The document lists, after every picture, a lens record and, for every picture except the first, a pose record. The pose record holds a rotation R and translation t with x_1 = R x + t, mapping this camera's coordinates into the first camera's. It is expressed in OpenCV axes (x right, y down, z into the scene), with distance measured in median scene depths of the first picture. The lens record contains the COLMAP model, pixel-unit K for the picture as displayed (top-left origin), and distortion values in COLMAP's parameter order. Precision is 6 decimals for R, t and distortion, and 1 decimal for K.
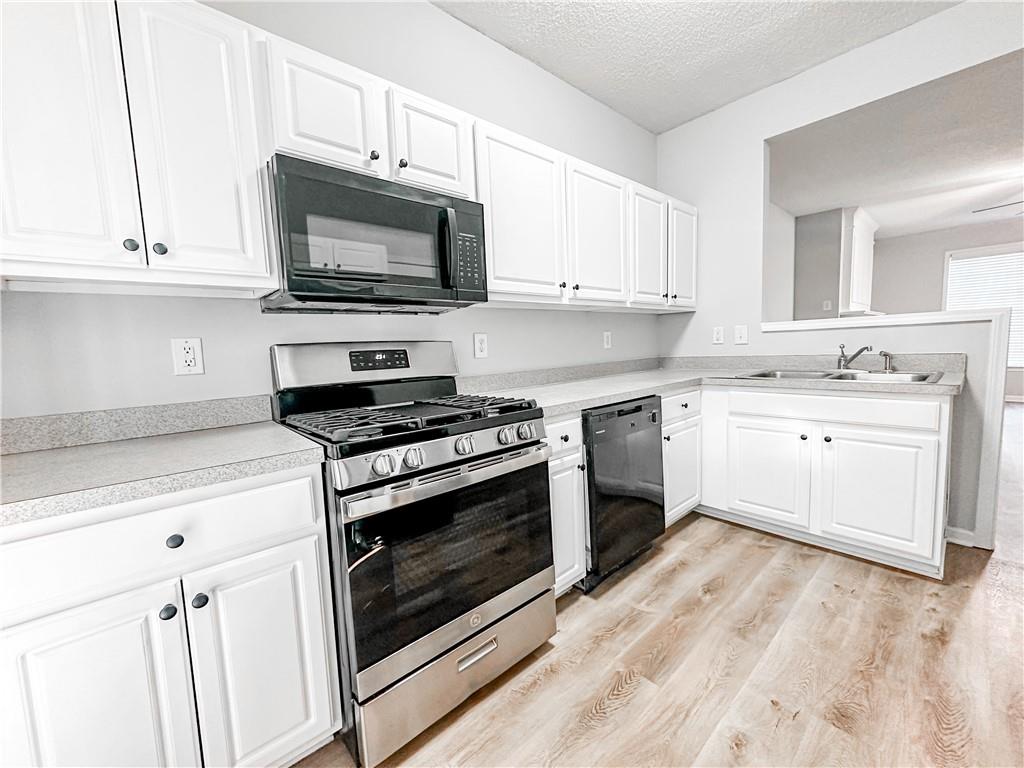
lens RADIAL K [[408.8, 0, 512.0], [0, 408.8, 384.0], [0, 0, 1]] dist [-0.000416, -0.000083]
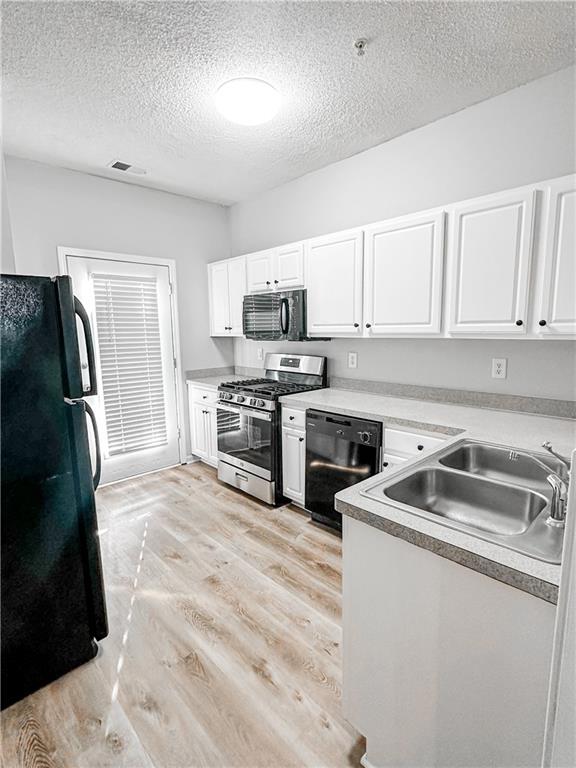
lens RADIAL K [[382.8, 0, 288.0], [0, 382.8, 384.0], [0, 0, 1]] dist [-0.003823, -0.000891]
pose [[0.033159, 0.185735, -0.982040, 1.775542], [-0.077874, 0.980074, 0.182733, -0.327504], [0.996412, 0.070416, 0.046962, 0.885461]]
